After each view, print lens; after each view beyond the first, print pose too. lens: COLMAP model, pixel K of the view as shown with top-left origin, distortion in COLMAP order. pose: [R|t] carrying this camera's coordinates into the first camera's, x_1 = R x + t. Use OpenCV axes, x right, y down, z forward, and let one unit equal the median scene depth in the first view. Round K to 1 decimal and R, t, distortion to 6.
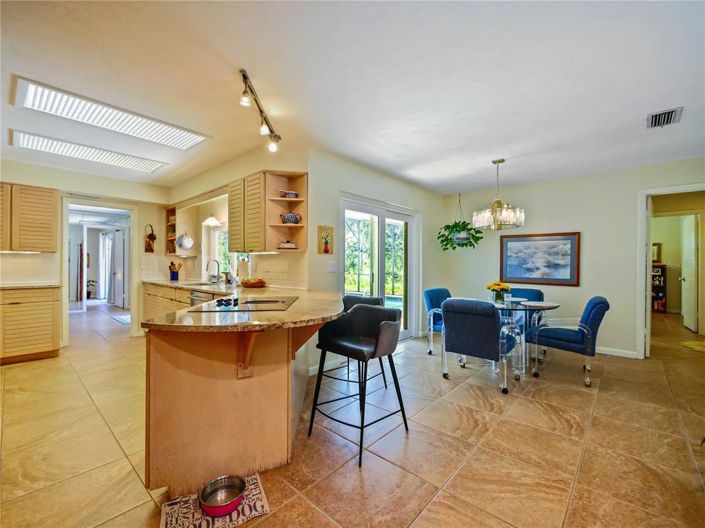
lens RADIAL K [[301.3, 0, 352.5], [0, 301.3, 264.0], [0, 0, 1]] dist [-0.001454, -0.000091]
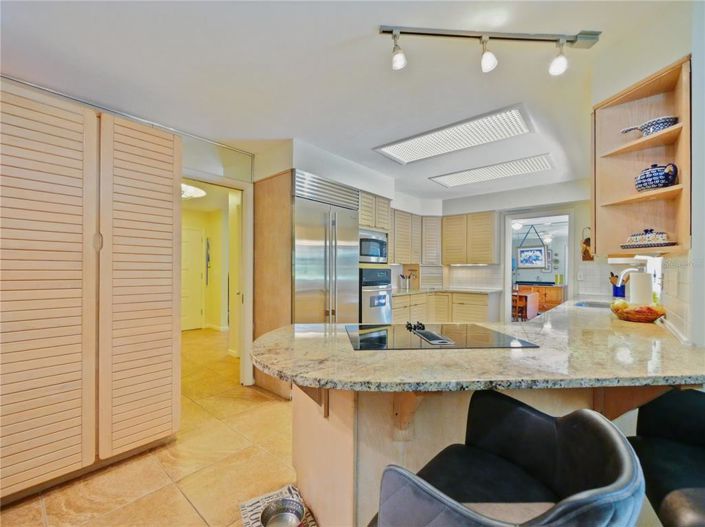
lens RADIAL K [[301.3, 0, 352.5], [0, 301.3, 263.5], [0, 0, 1]] dist [-0.001454, -0.000091]
pose [[0.020629, -0.021062, -0.999565, 0.174342], [-0.012339, 0.999697, -0.021319, -0.006890], [0.999711, 0.012773, 0.020363, 0.400158]]
